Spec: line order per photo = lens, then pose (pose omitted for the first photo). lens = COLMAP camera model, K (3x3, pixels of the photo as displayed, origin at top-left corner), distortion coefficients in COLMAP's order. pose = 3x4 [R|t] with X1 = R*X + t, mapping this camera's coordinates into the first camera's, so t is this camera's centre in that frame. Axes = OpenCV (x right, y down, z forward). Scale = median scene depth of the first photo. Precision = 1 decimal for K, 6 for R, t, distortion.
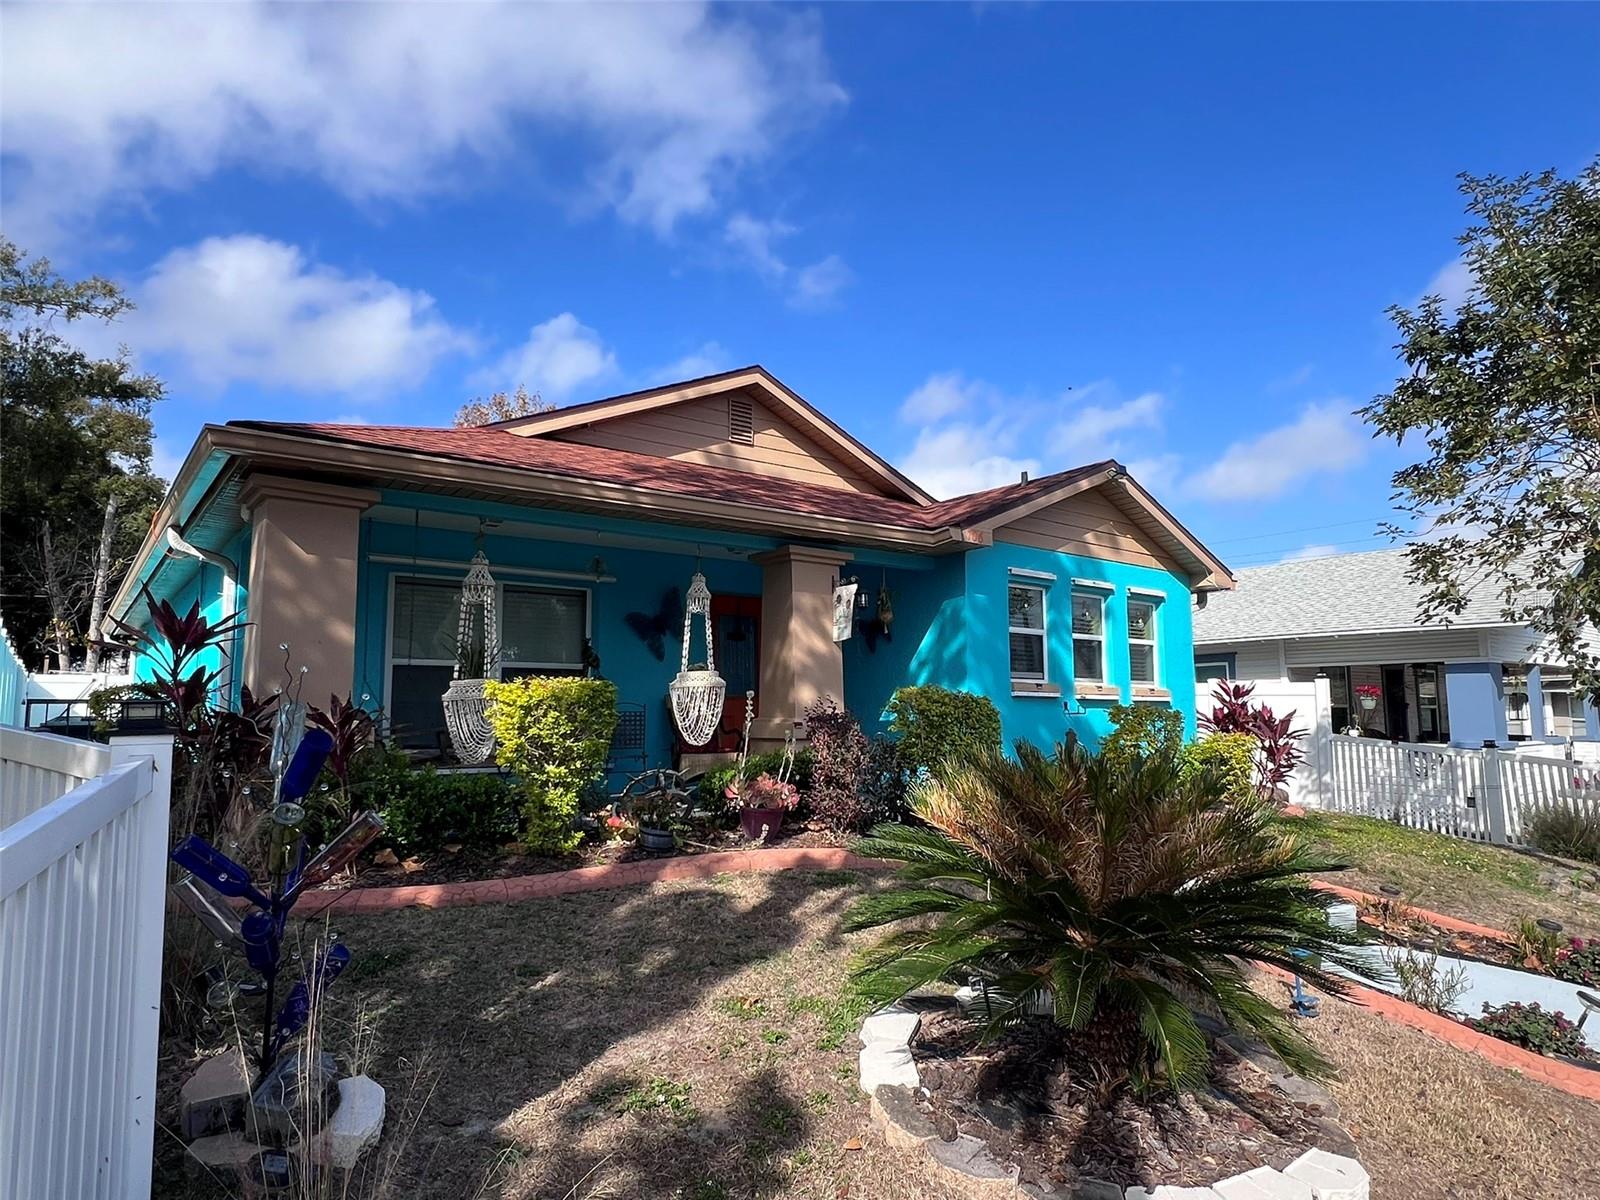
lens RADIAL K [[948.9, 0, 765.9], [0, 948.9, 615.0], [0, 0, 1]] dist [-0.017493, -0.002075]
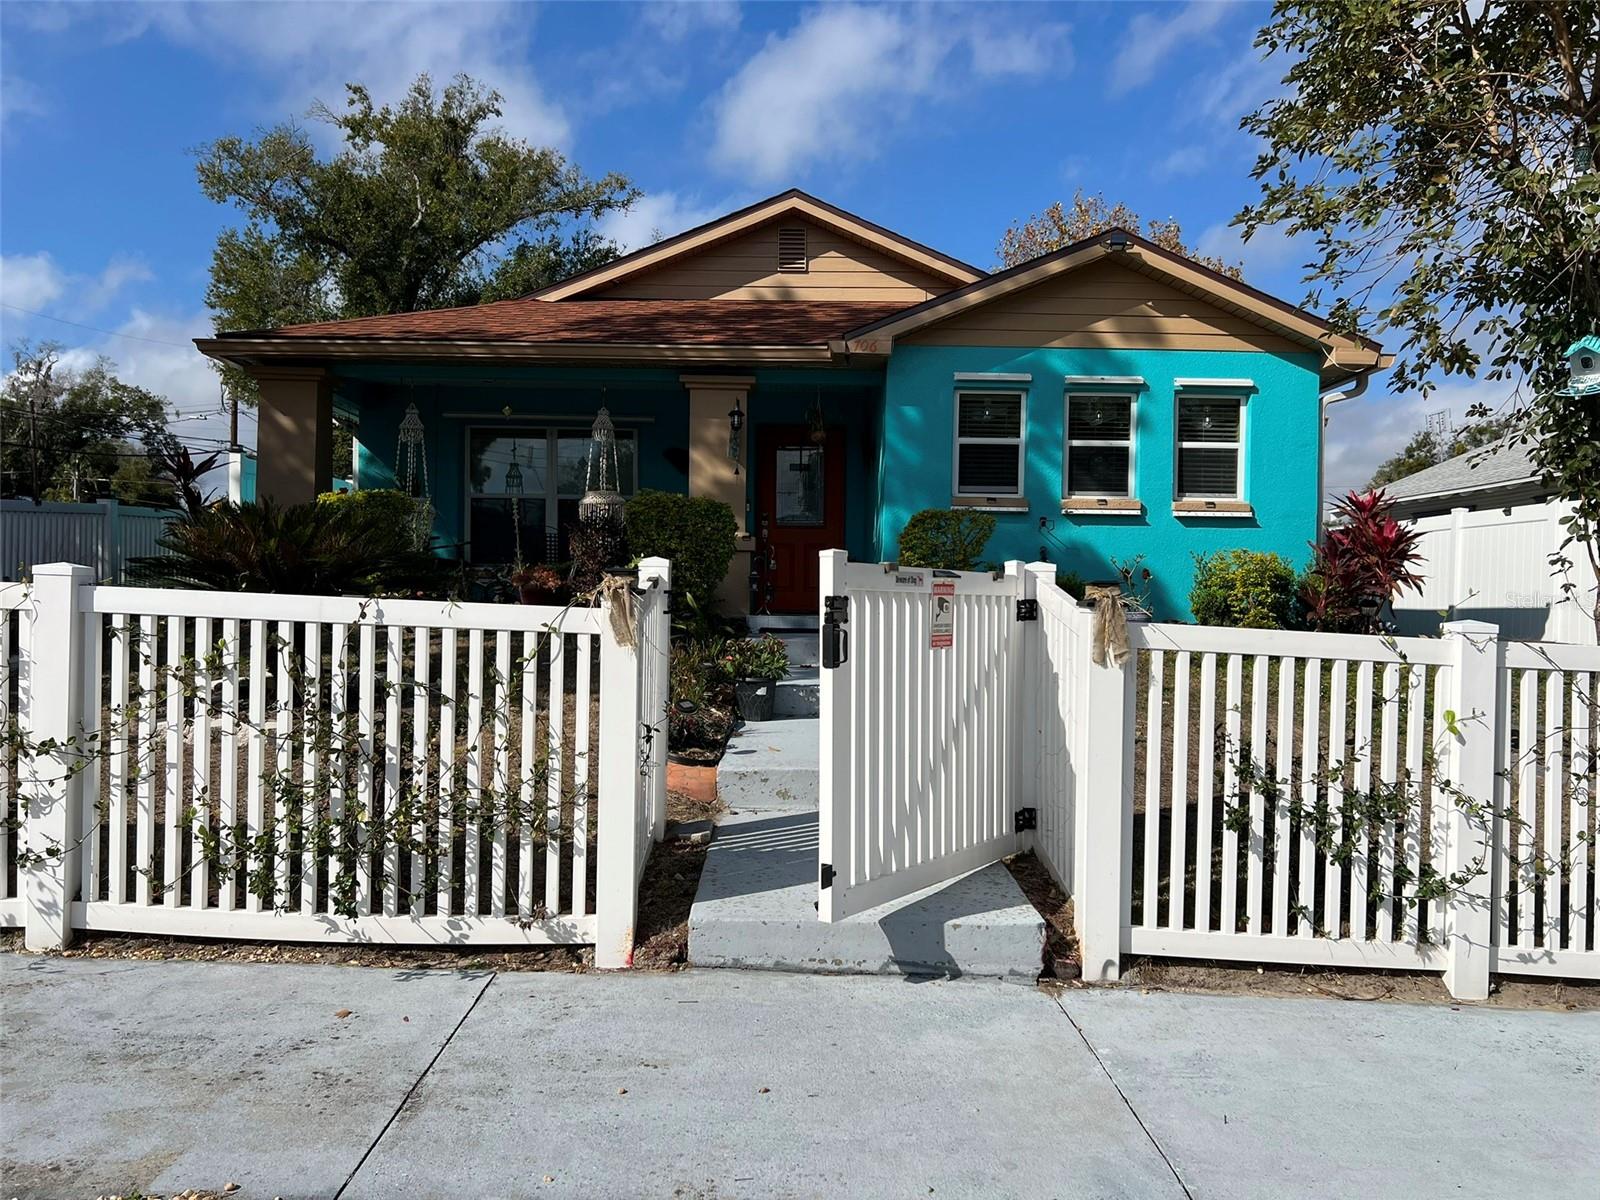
lens RADIAL K [[1193.8, 0, 813.6], [0, 1193.8, 611.4], [0, 0, 1]] dist [0.023210, -0.038820]
pose [[0.808052, 0.017164, -0.588861, 0.746938], [0.045019, 0.994853, 0.090774, 0.062638], [0.587389, -0.099861, 0.803120, -0.036879]]
